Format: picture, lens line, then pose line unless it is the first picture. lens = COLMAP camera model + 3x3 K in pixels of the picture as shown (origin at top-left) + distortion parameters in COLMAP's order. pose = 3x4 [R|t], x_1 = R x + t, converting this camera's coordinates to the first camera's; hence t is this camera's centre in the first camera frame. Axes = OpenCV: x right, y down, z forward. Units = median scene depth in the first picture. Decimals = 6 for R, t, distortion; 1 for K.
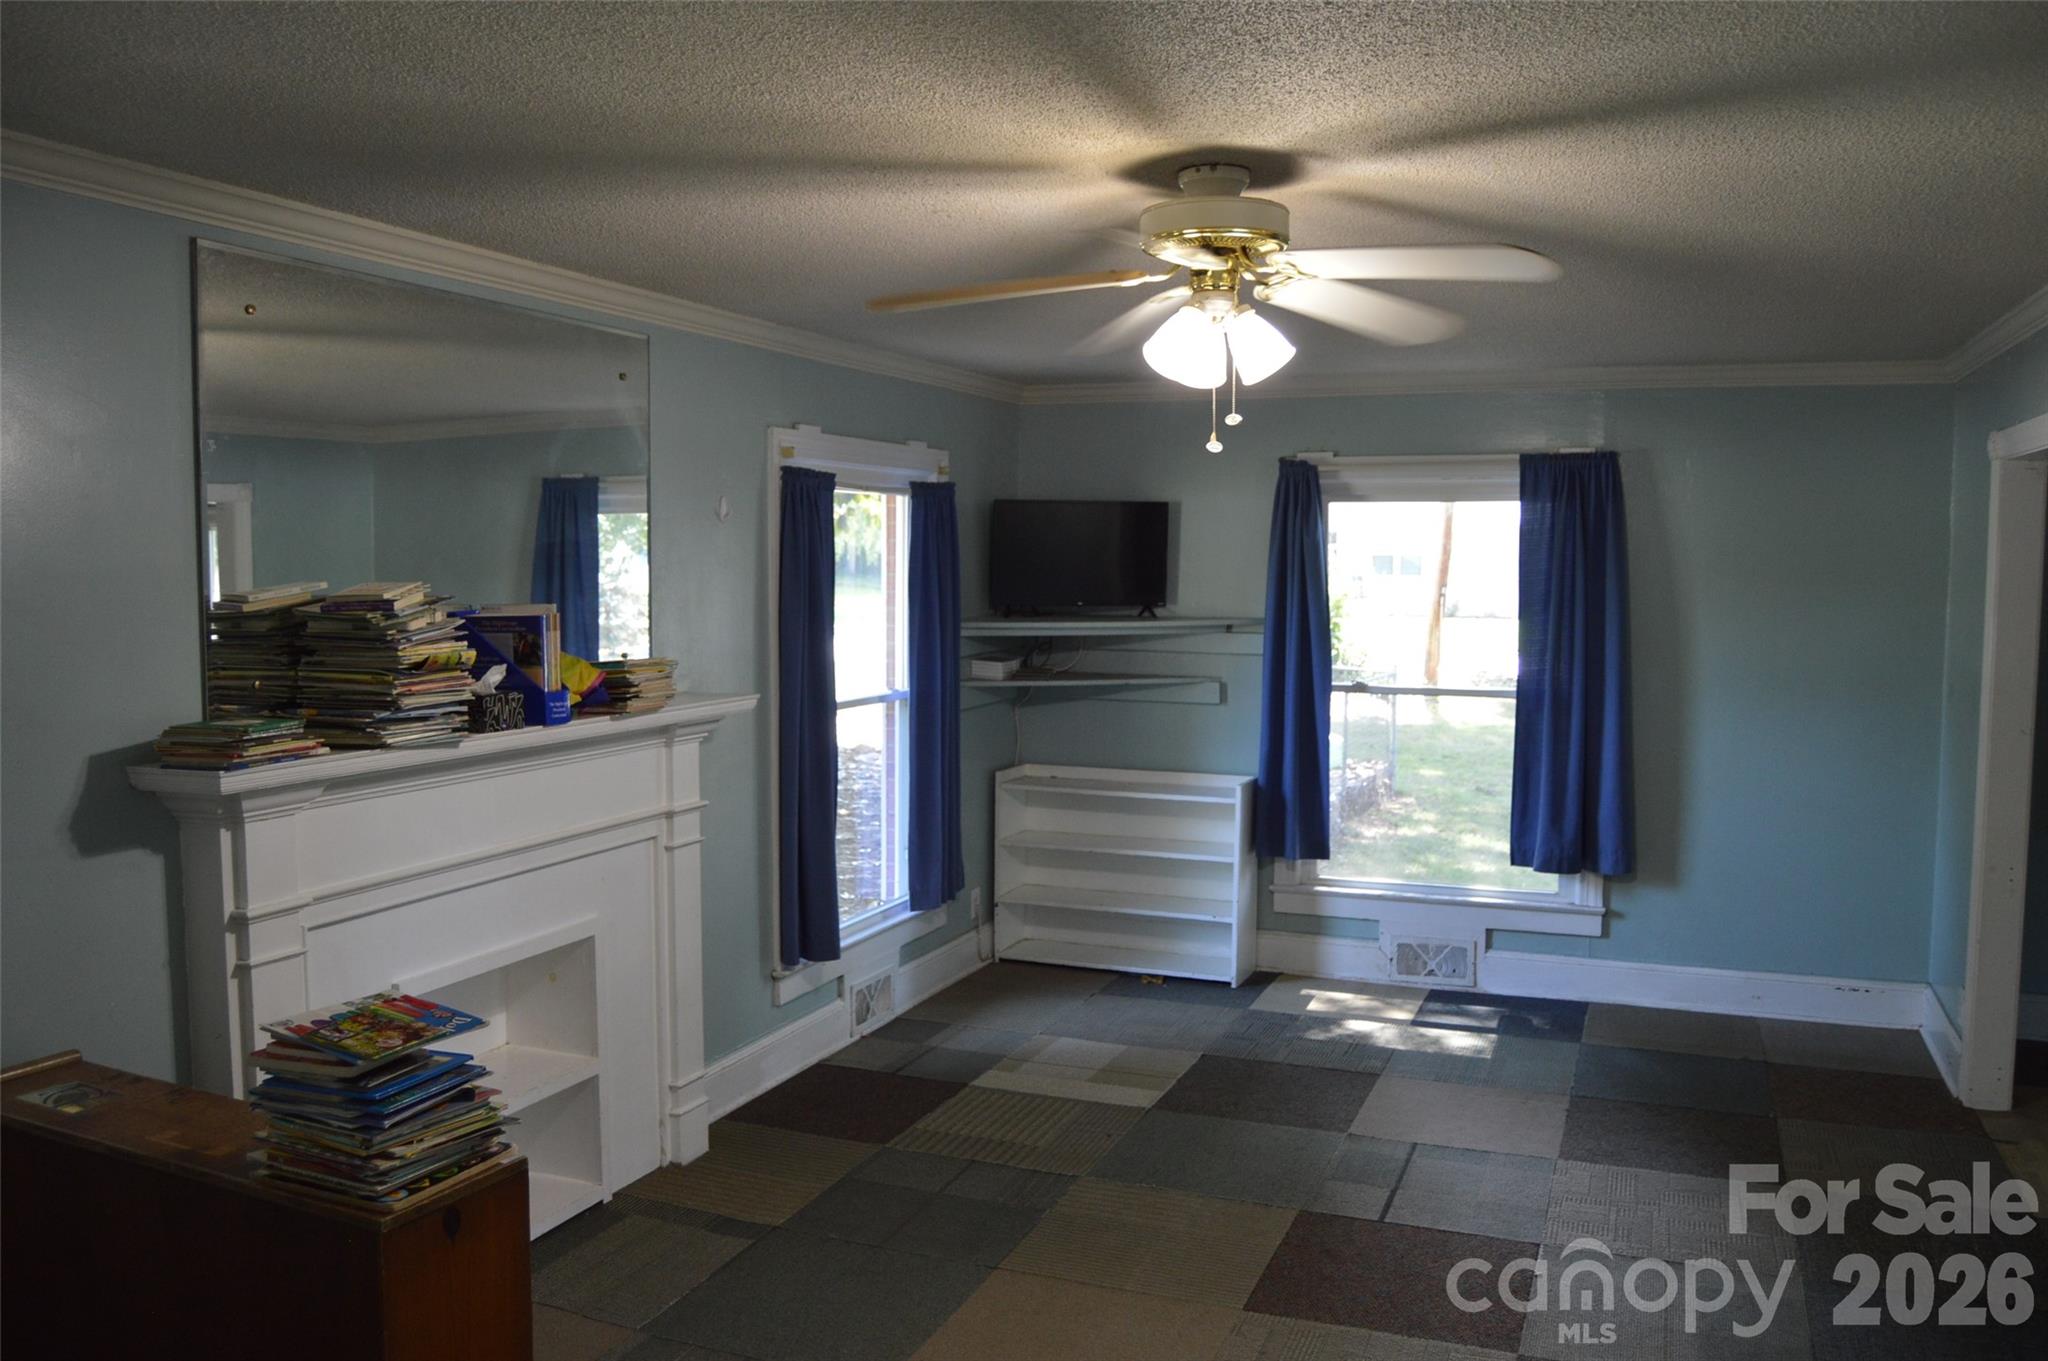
lens RADIAL K [[1622.0, 0, 1031.9], [0, 1622.0, 668.7], [0, 0, 1]] dist [-0.097809, 0.051670]
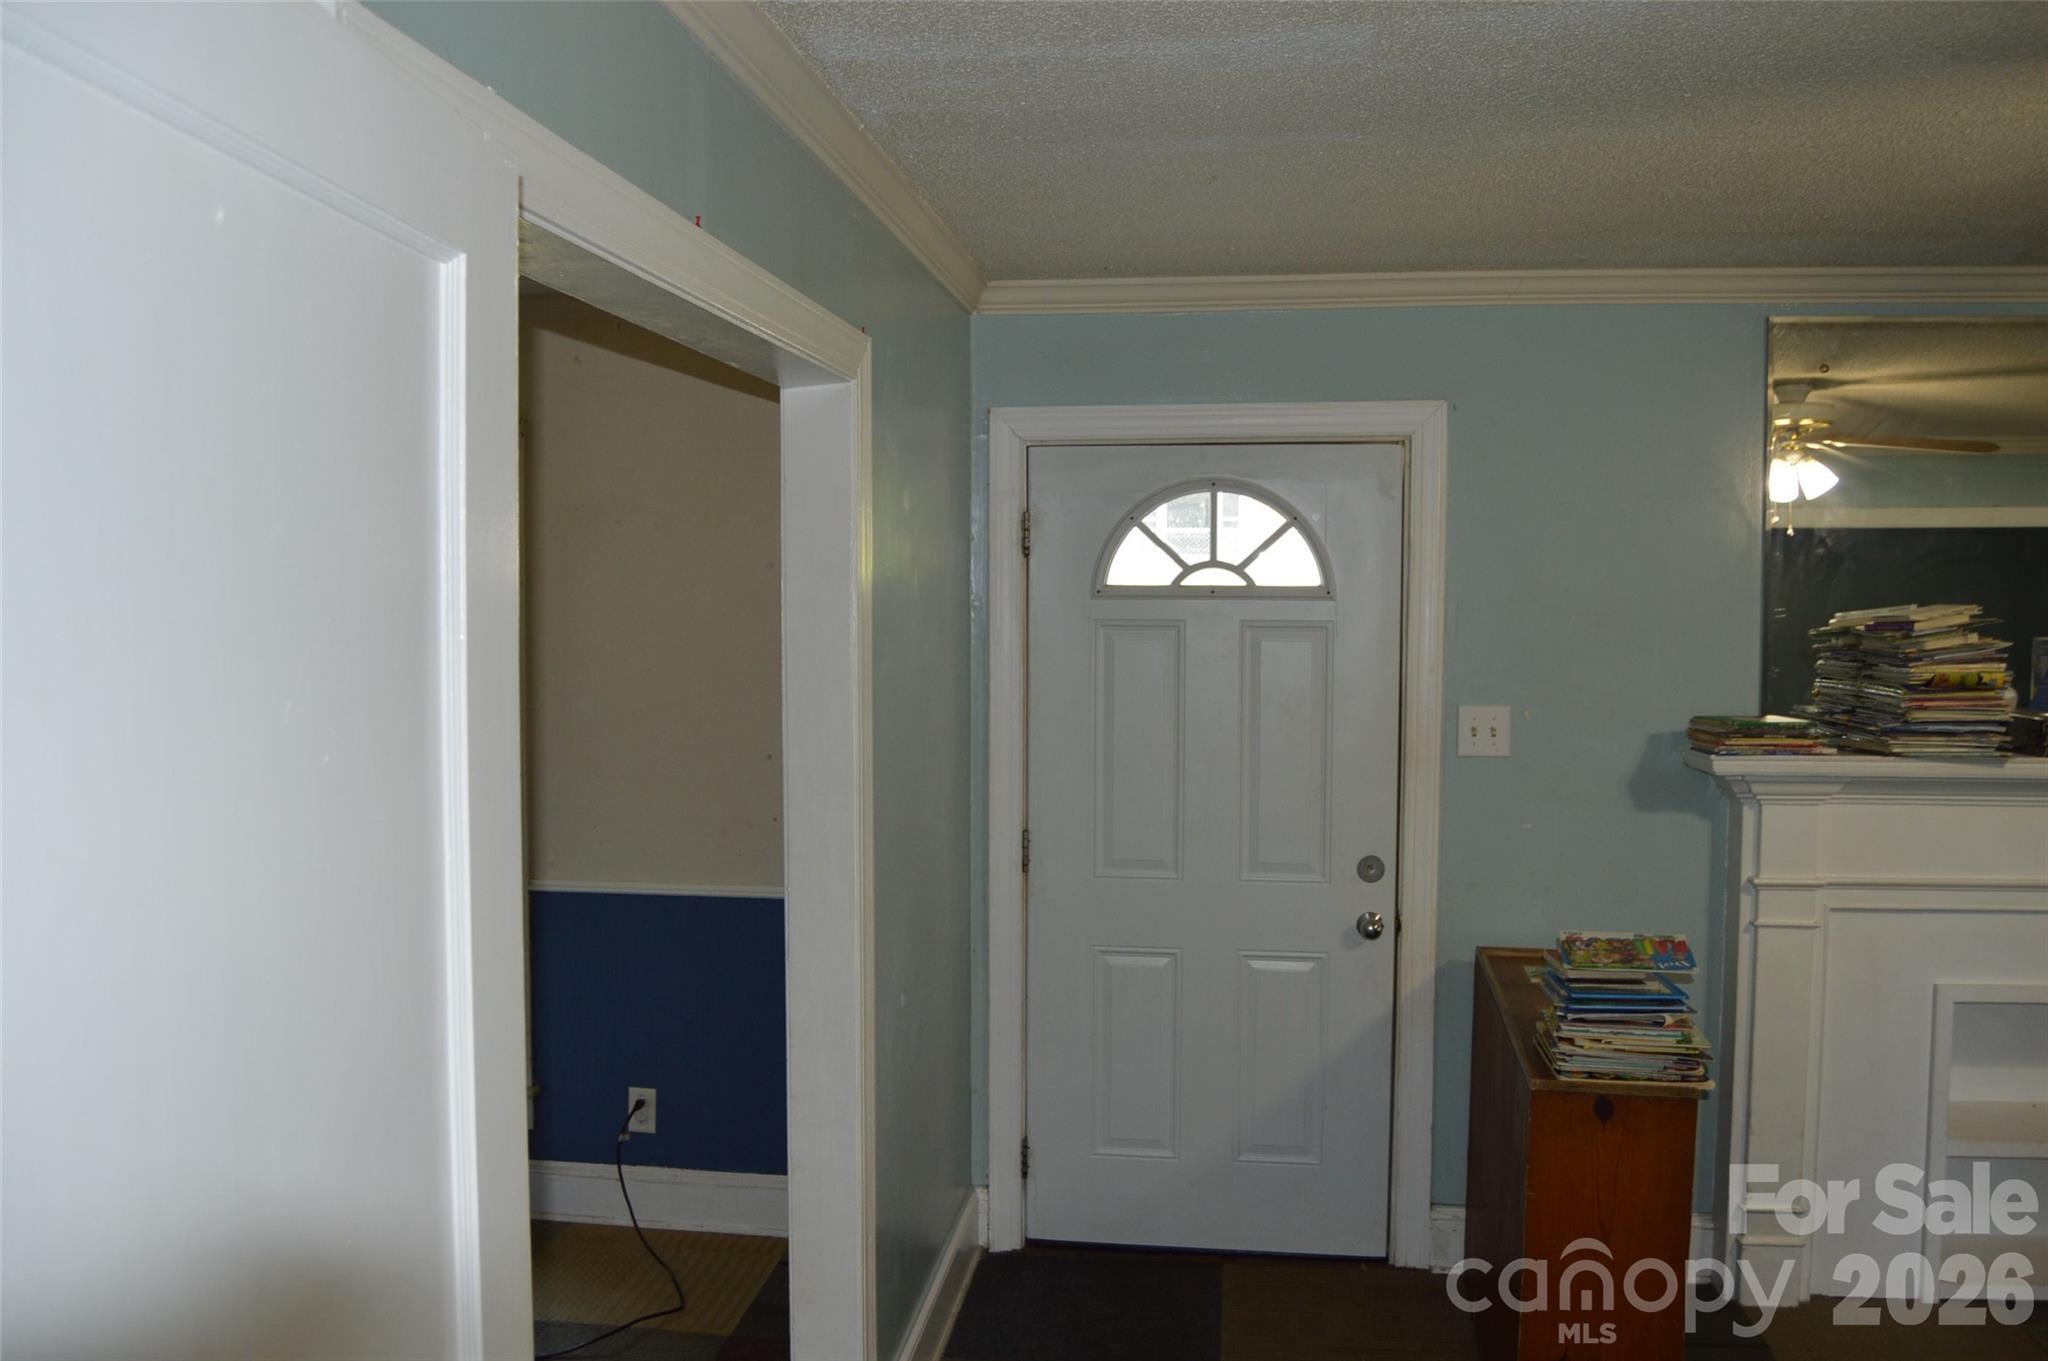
lens RADIAL K [[1622.0, 0, 1031.9], [0, 1622.0, 668.7], [0, 0, 1]] dist [-0.097809, 0.051670]
pose [[0.252182, 0.045198, -0.966624, 0.494227], [-0.059868, 0.997724, 0.031033, -0.008273], [0.965826, 0.050044, 0.254314, 0.152071]]
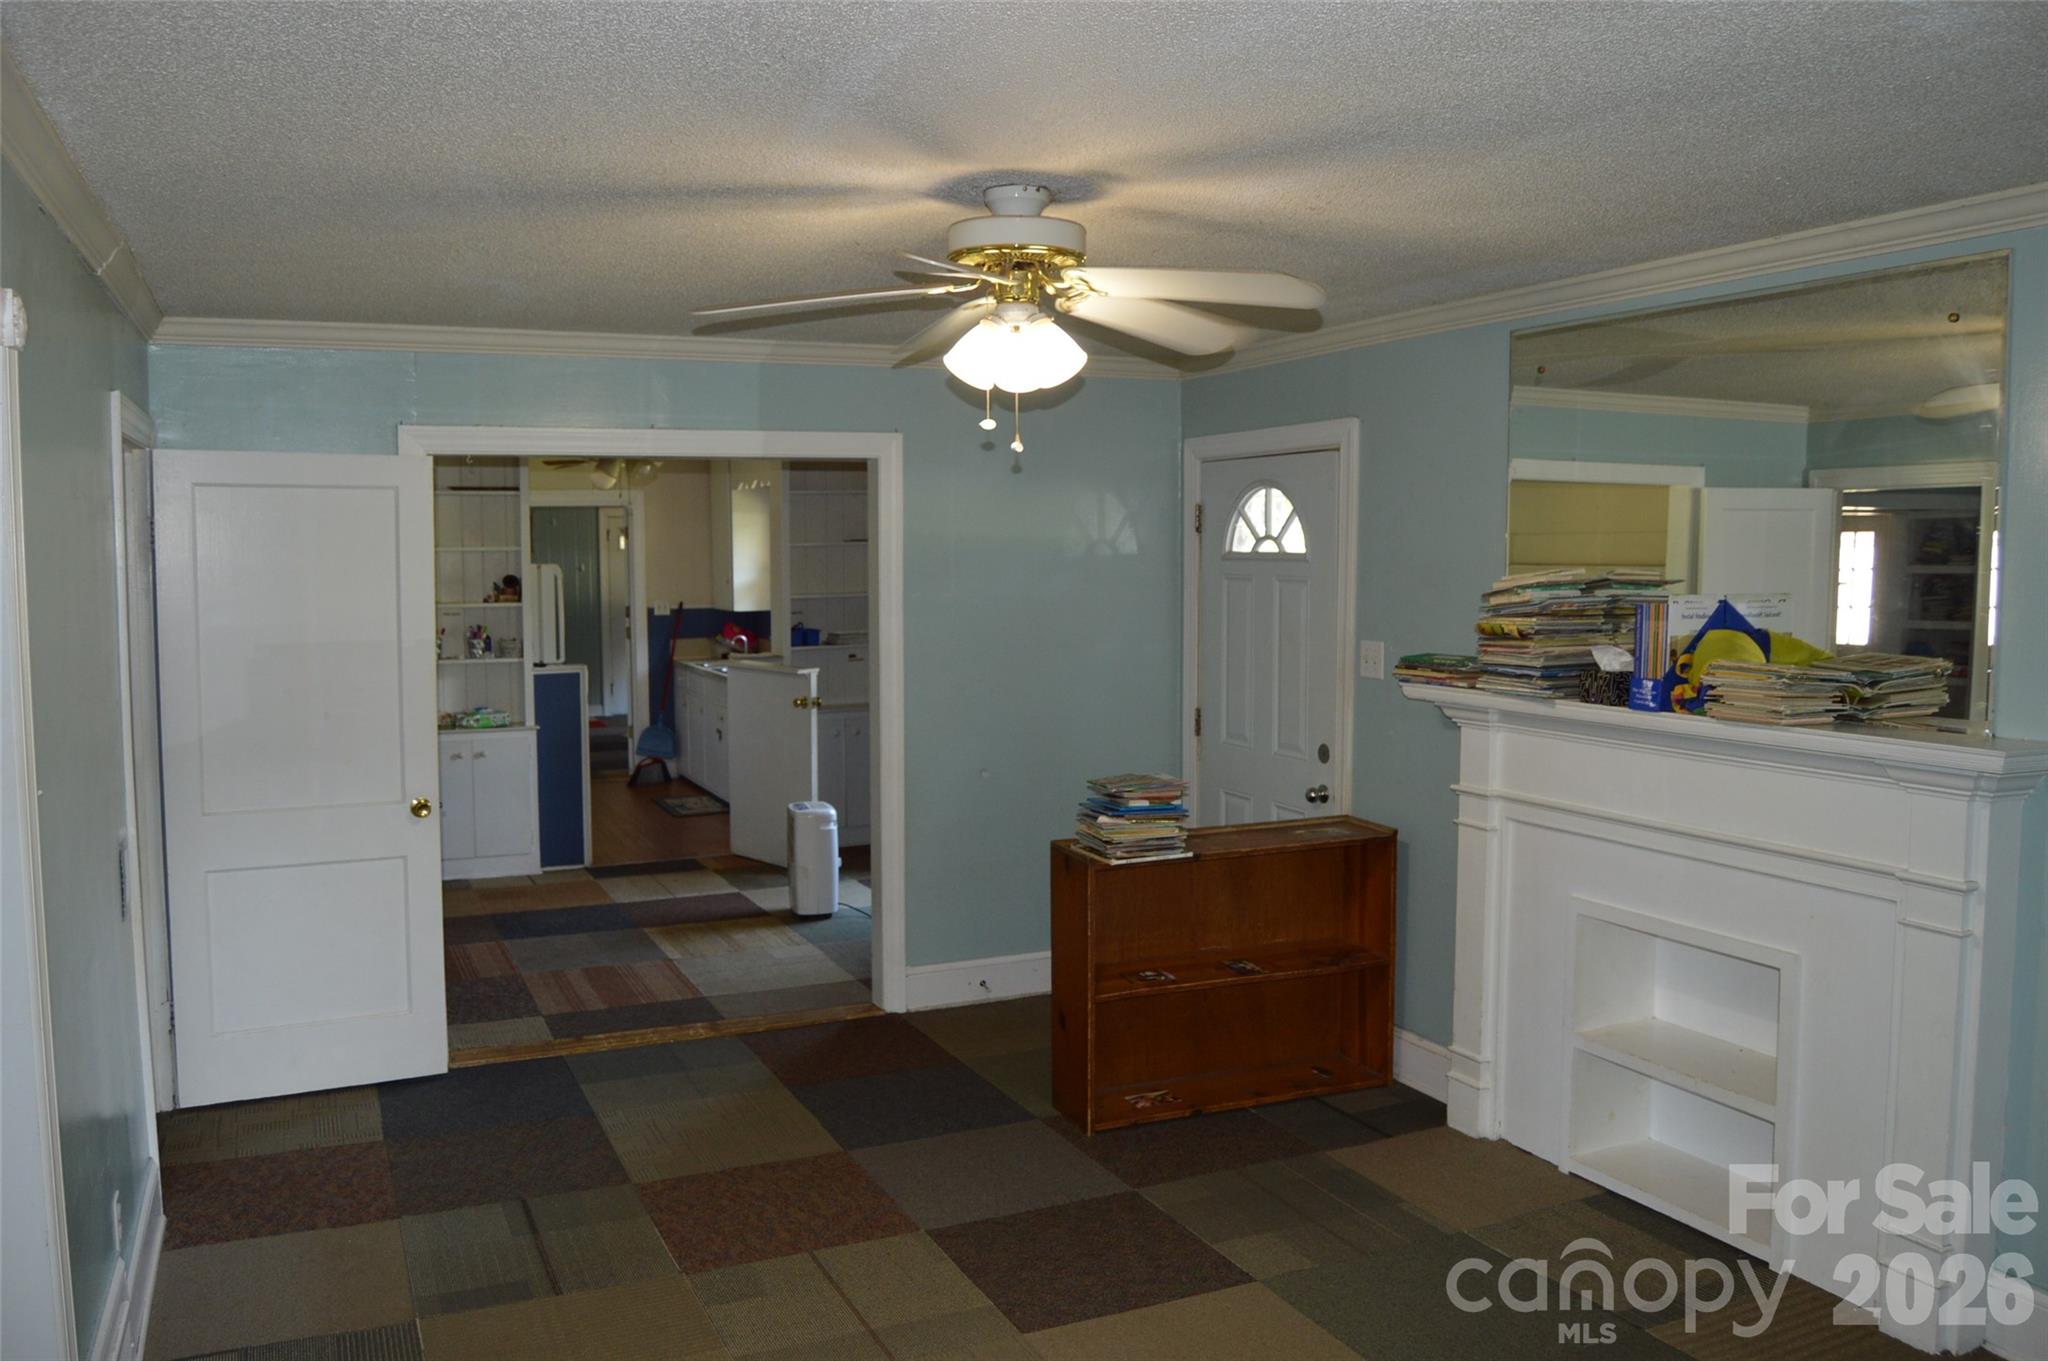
lens RADIAL K [[1622.0, 0, 1031.9], [0, 1622.0, 668.7], [0, 0, 1]] dist [-0.097809, 0.051670]
pose [[-0.690419, 0.058113, -0.721071, 0.837855], [-0.038295, 0.992435, 0.116649, -0.113052], [0.722395, 0.108150, -0.682971, 1.661609]]
